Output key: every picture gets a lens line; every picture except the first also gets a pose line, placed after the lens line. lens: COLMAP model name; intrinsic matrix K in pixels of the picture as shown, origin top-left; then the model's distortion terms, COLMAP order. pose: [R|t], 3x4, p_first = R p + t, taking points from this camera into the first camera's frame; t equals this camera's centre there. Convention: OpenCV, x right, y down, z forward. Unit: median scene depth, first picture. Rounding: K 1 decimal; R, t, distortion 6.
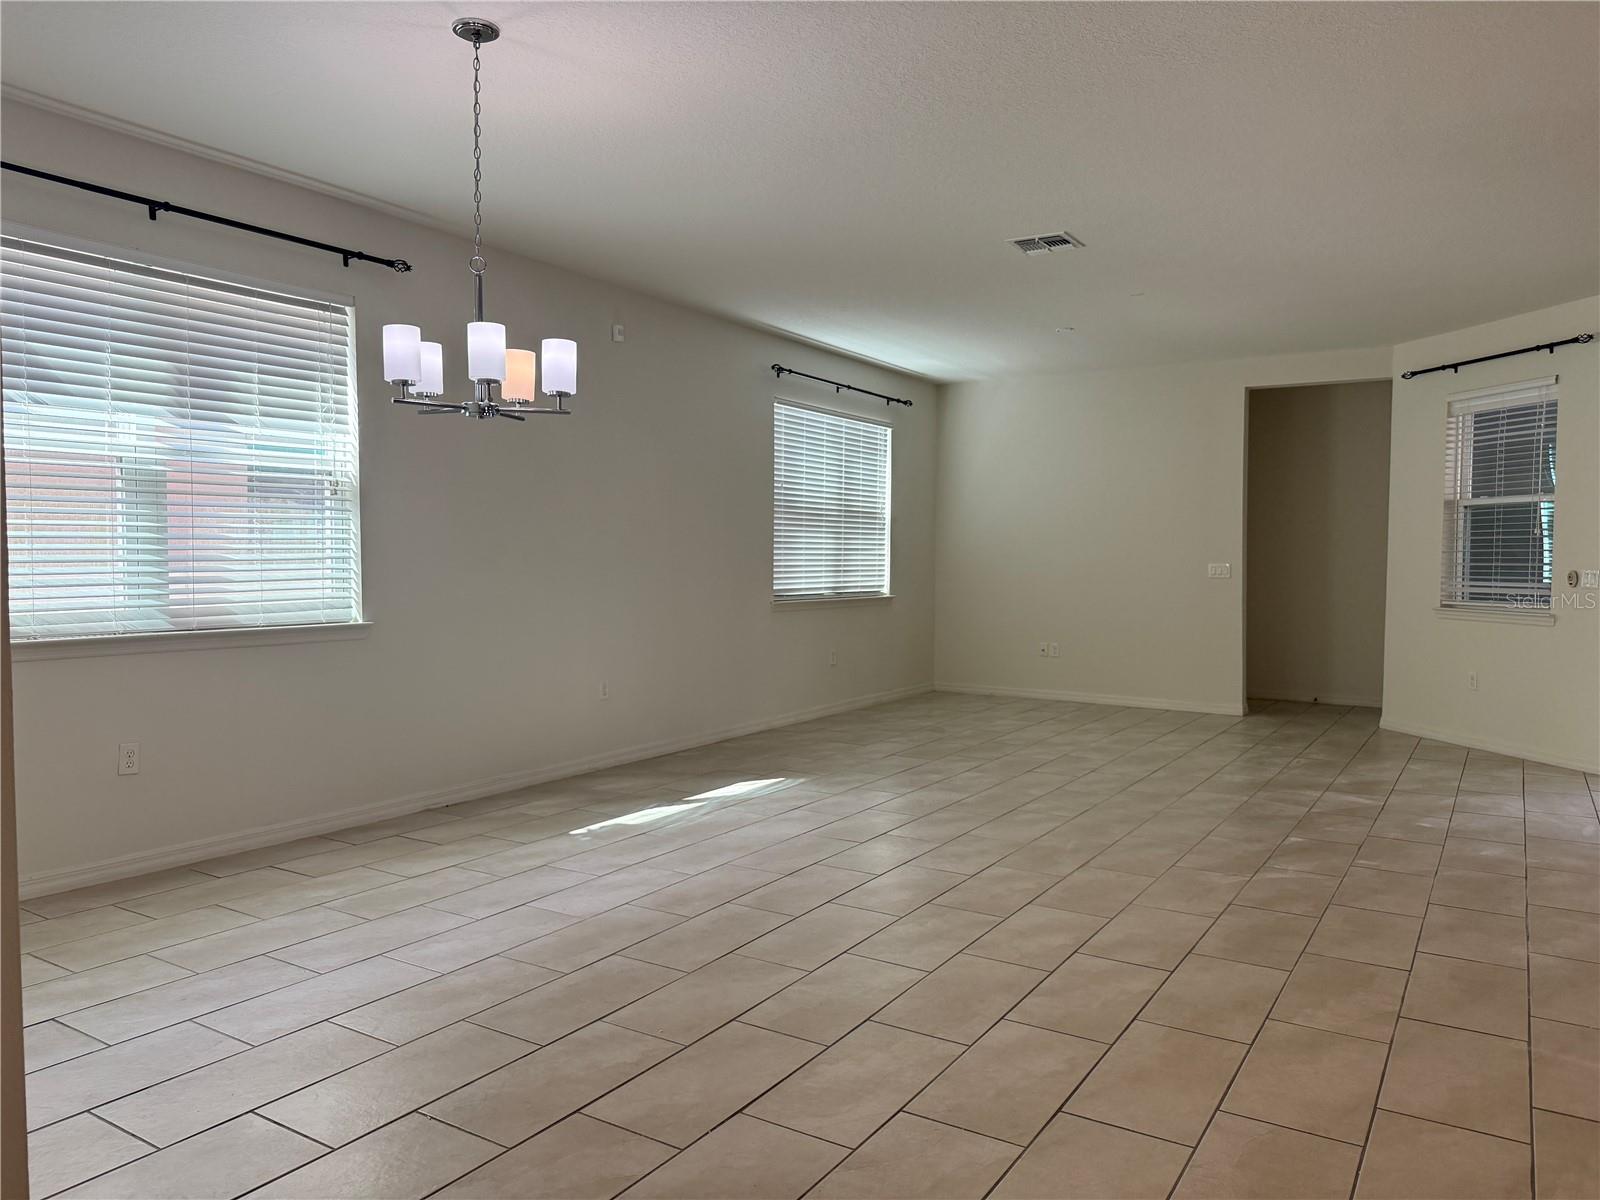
lens RADIAL K [[1124.0, 0, 808.1], [0, 1124.0, 590.9], [0, 0, 1]] dist [0.008914, -0.005652]
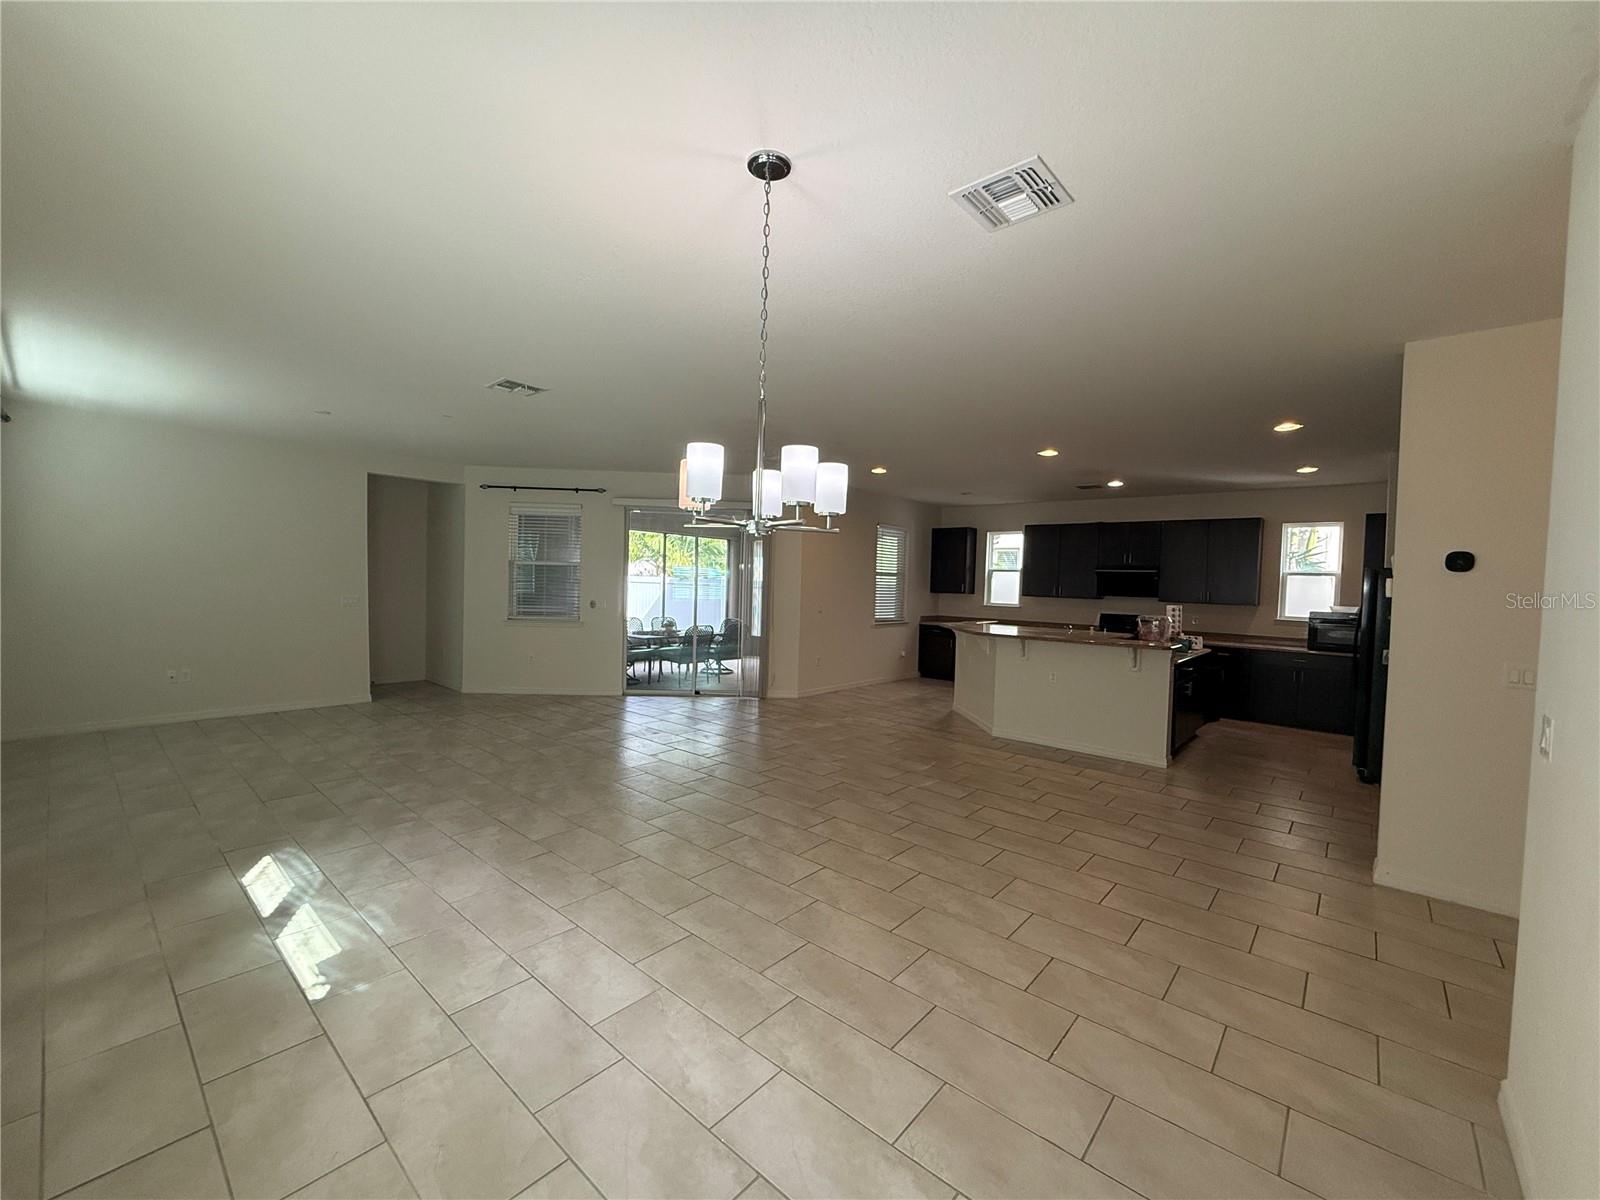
lens RADIAL K [[647.3, 0, 795.3], [0, 647.3, 604.1], [0, 0, 1]] dist [-0.008753, -0.000114]
pose [[0.162701, -0.043754, 0.985705, -0.656660], [0.007738, 0.999042, 0.043069, -0.089607], [-0.986645, 0.000620, 0.162884, 0.651838]]
